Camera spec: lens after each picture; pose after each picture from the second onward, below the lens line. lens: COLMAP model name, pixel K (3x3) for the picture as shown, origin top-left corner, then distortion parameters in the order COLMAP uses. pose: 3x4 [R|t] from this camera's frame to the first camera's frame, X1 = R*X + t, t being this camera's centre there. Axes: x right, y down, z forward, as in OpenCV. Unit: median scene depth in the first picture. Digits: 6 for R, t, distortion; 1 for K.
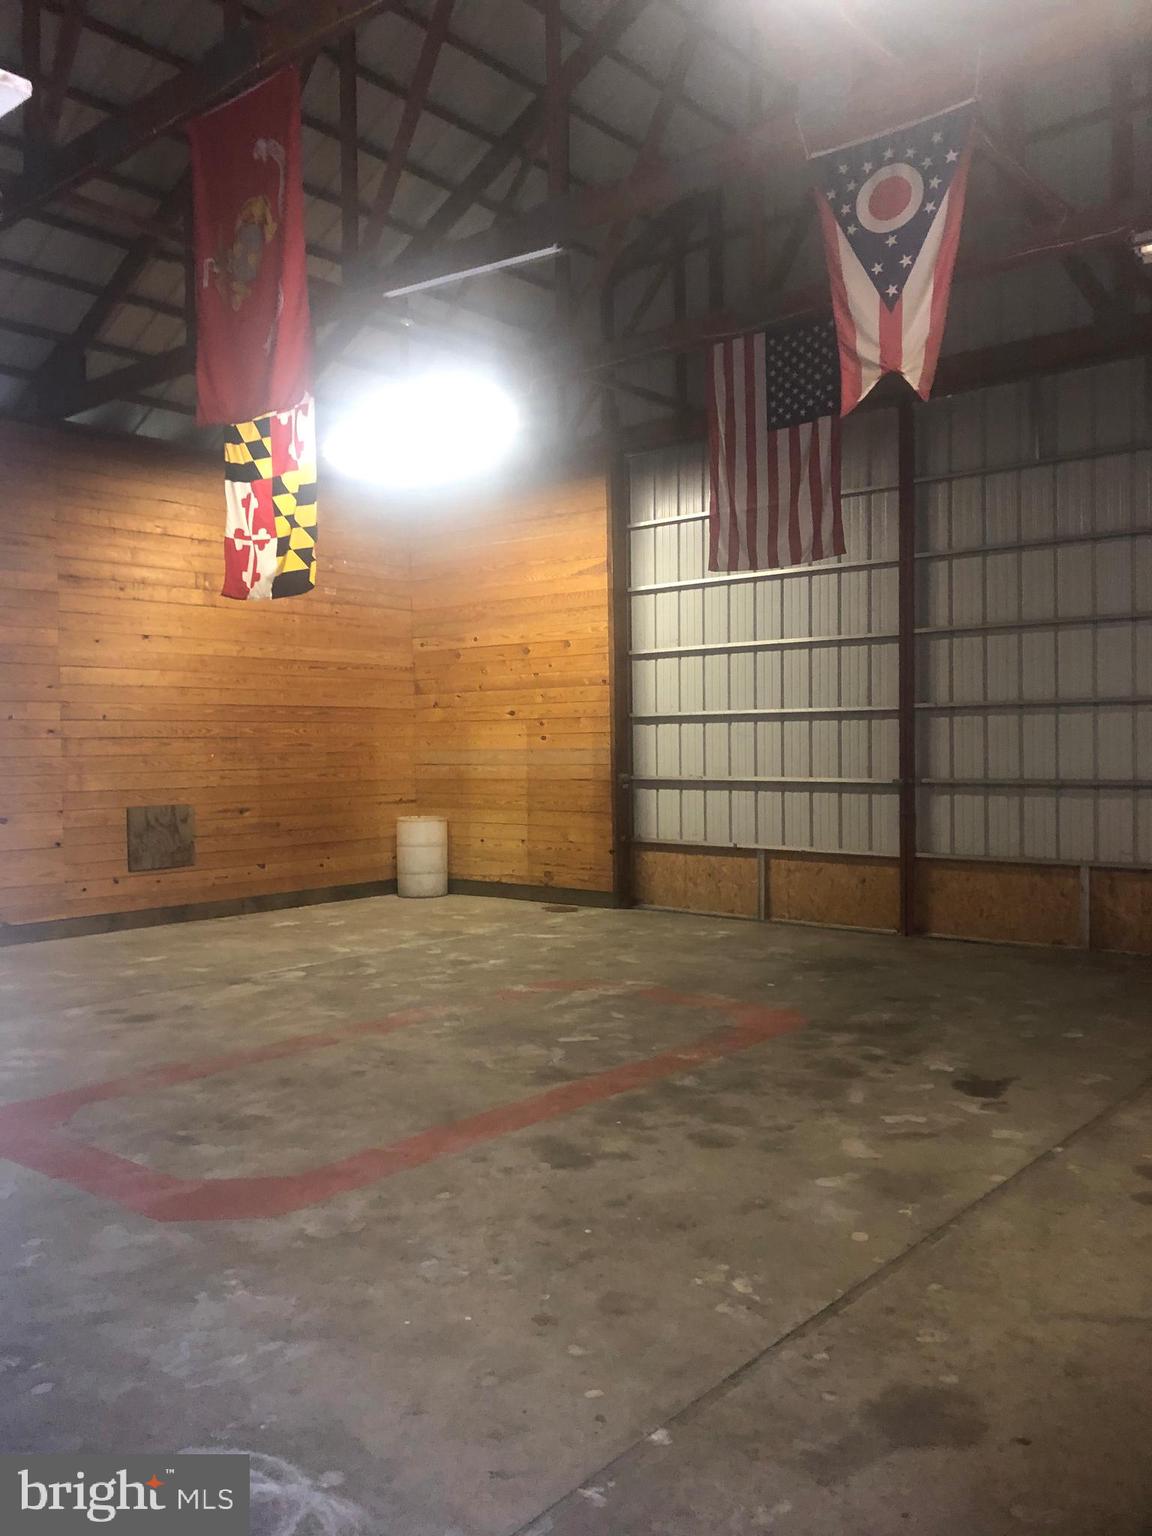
lens RADIAL K [[1270.6, 0, 577.3], [0, 1270.6, 765.6], [0, 0, 1]] dist [-0.003996, 0.000358]
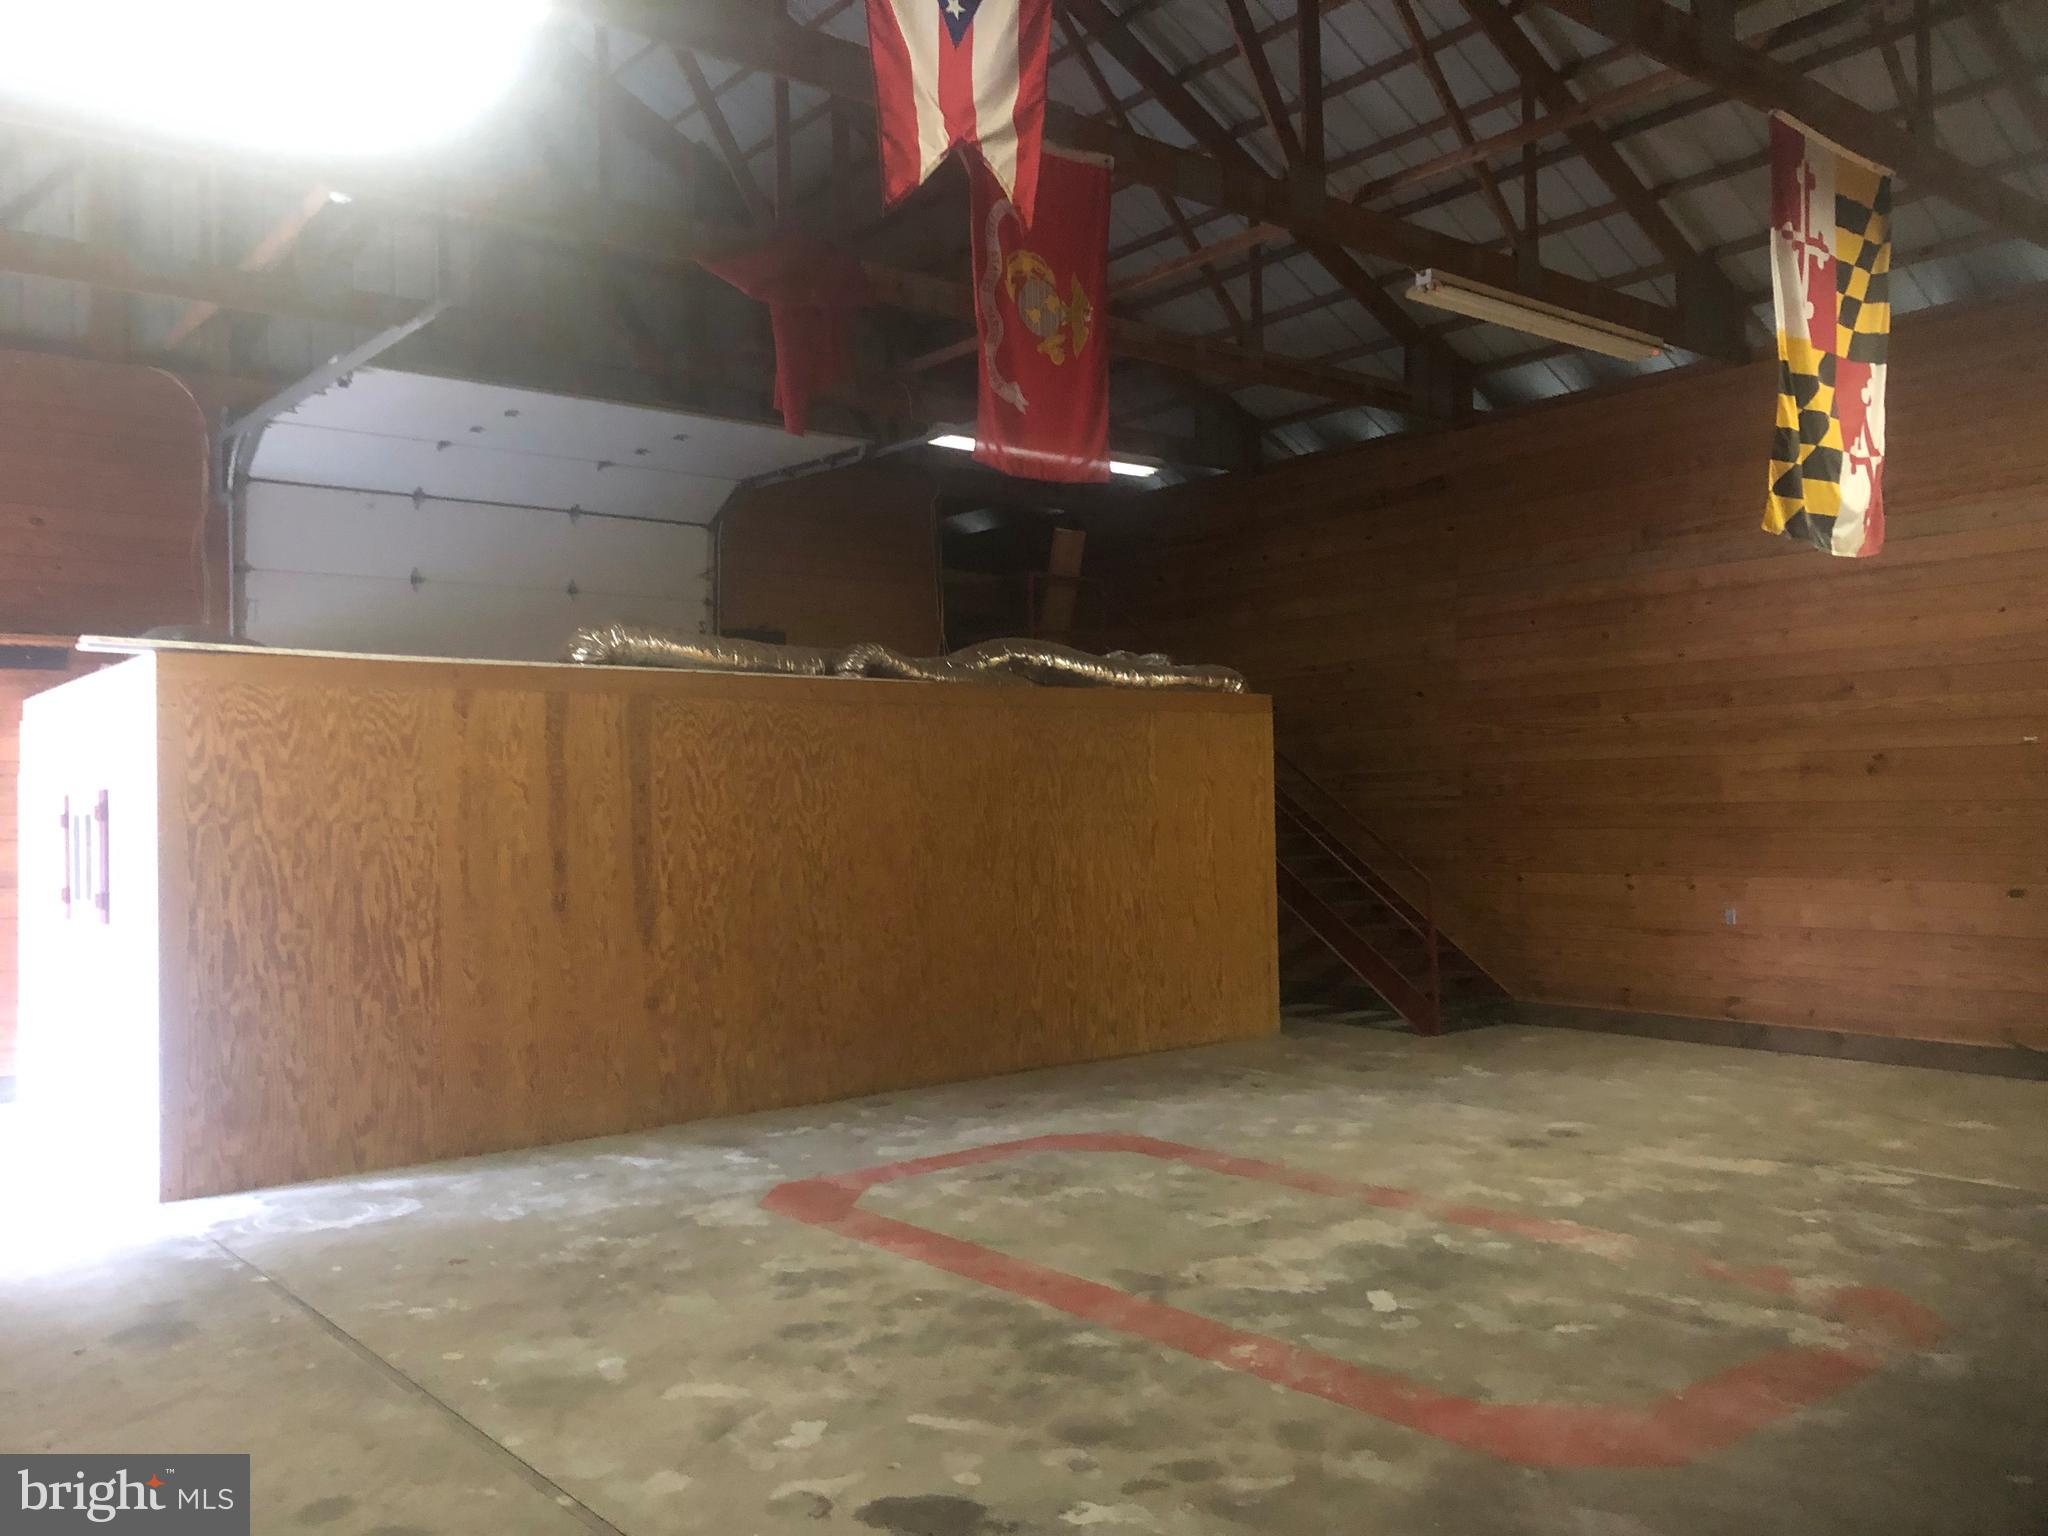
lens RADIAL K [[1660.4, 0, 1027.8], [0, 1660.4, 770.7], [0, 0, 1]] dist [0.004102, 0.003743]
pose [[-0.182574, -0.004843, -0.983180, 1.046766], [0.008213, 0.999945, -0.006451, -0.042460], [0.983158, -0.009253, -0.182524, 1.265376]]
